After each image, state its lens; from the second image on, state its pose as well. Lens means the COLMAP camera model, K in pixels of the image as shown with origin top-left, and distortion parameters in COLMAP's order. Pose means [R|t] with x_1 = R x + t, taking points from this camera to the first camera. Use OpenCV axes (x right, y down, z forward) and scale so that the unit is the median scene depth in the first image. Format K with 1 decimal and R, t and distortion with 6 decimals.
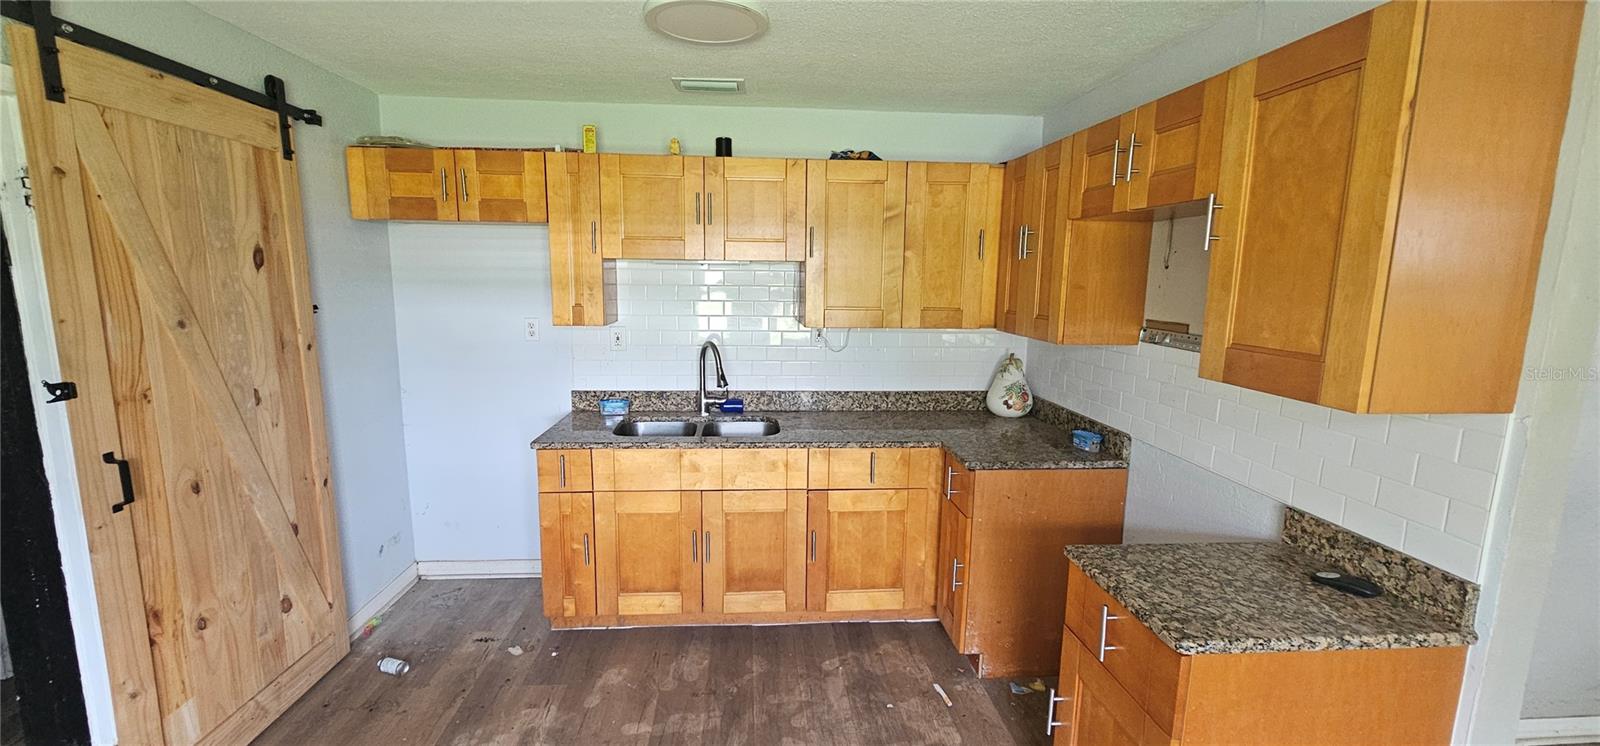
lens RADIAL K [[659.9, 0, 801.2], [0, 659.9, 375.6], [0, 0, 1]] dist [-0.002682, 0.000716]
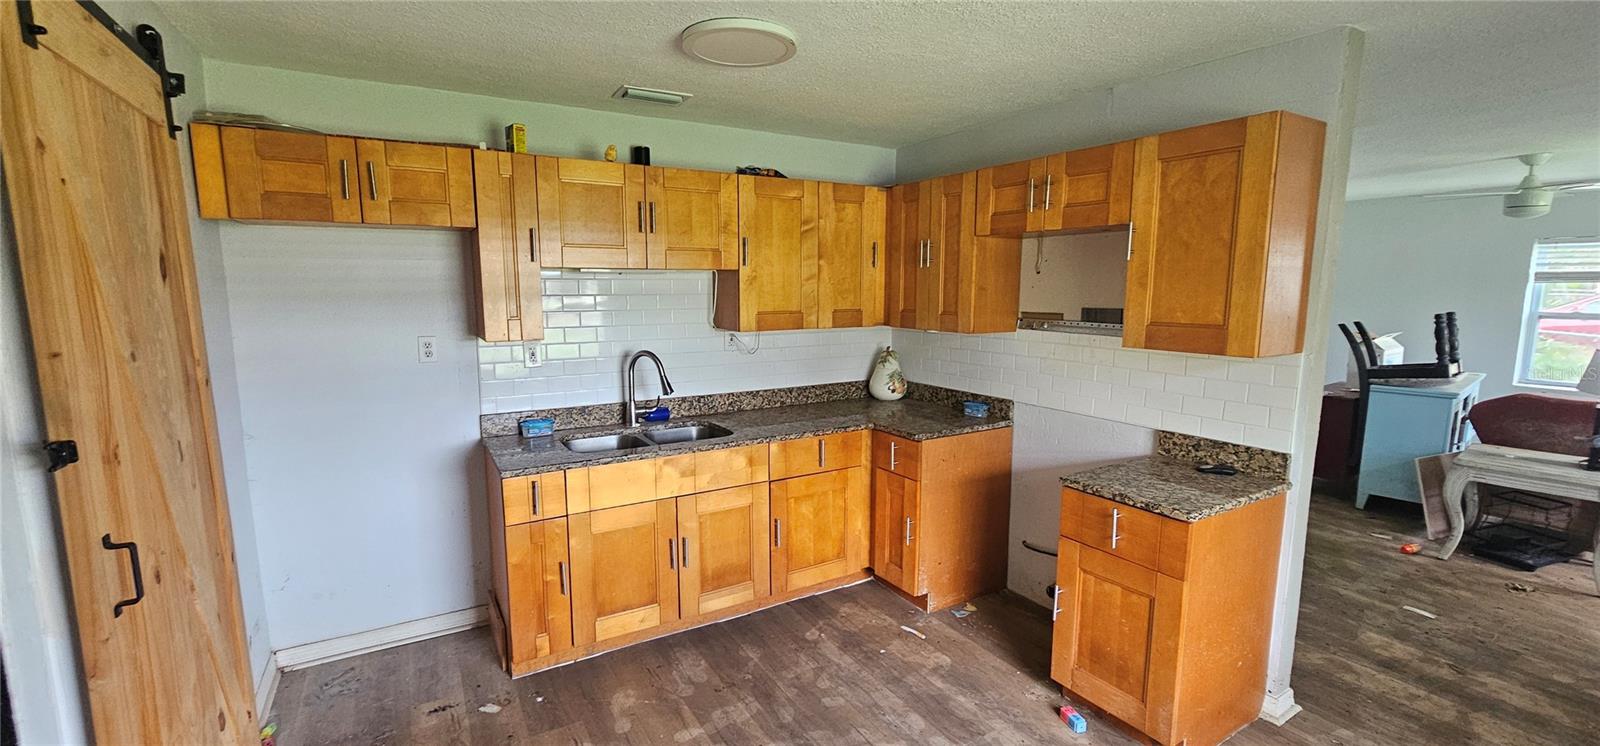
lens RADIAL K [[659.9, 0, 807.1], [0, 659.9, 375.8], [0, 0, 1]] dist [-0.002682, 0.000716]
pose [[0.893876, -0.075326, 0.441940, -0.406379], [0.081241, 0.996679, 0.005558, 0.000530], [-0.440891, 0.030935, 0.897027, 0.002620]]
